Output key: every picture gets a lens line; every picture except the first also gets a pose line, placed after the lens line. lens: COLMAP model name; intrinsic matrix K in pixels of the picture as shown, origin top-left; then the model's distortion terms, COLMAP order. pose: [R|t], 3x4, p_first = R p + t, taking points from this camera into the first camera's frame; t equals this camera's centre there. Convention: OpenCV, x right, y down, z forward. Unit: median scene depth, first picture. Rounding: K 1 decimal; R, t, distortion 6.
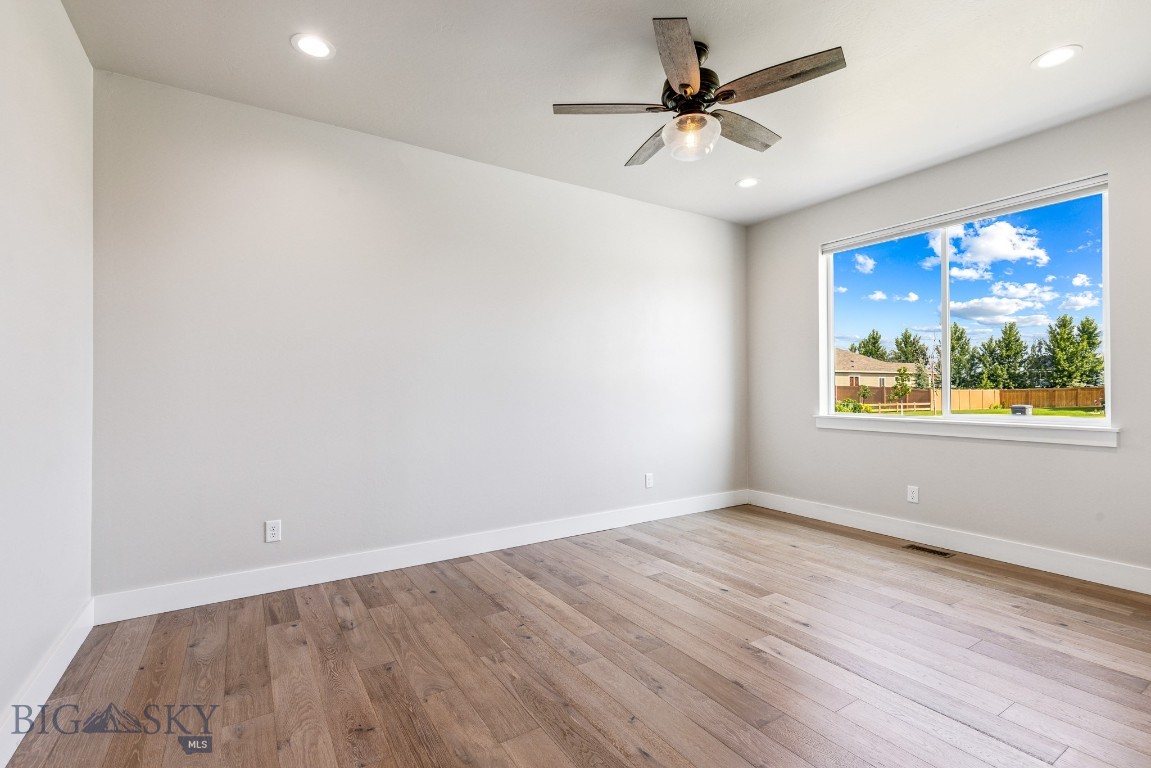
lens RADIAL K [[536.4, 0, 575.8], [0, 536.4, 380.4], [0, 0, 1]] dist [0.002520, 0.000487]
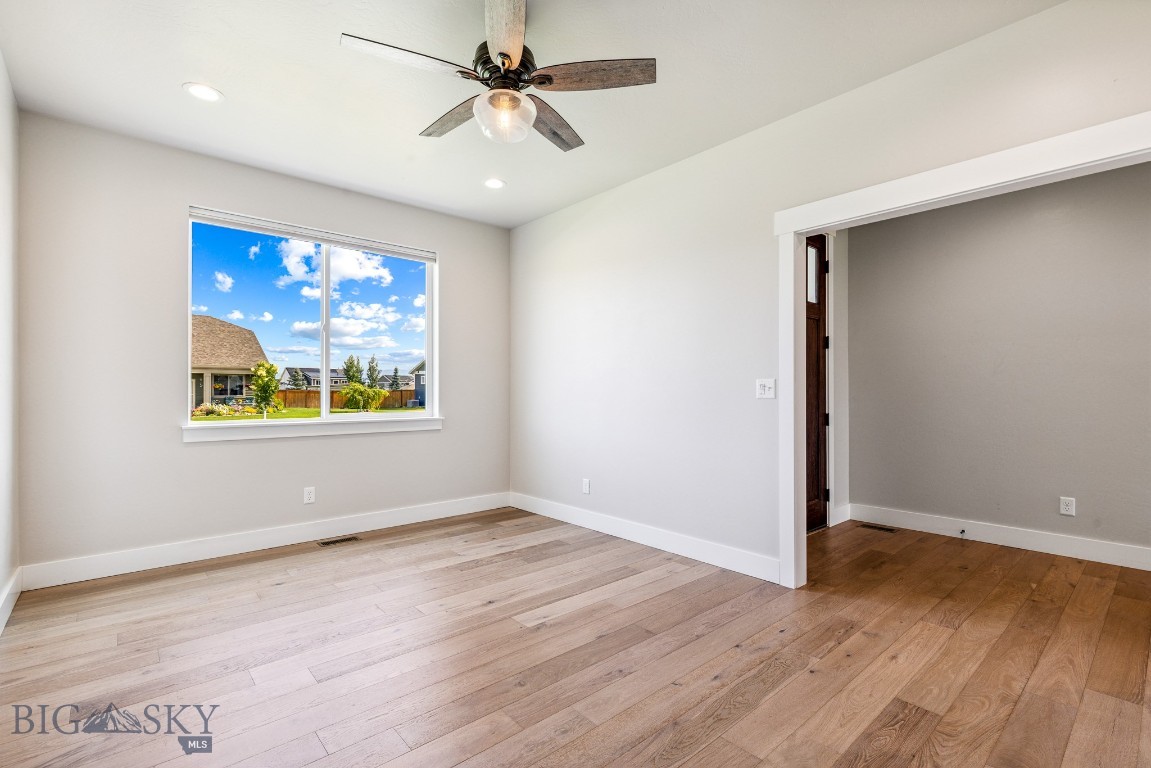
lens RADIAL K [[536.4, 0, 572.5], [0, 536.4, 391.2], [0, 0, 1]] dist [0.002520, 0.000487]
pose [[-0.168612, 0.003599, 0.985676, -0.563329], [-0.012310, 0.999908, -0.005757, 0.016075], [-0.985606, -0.013104, -0.168552, 0.822463]]
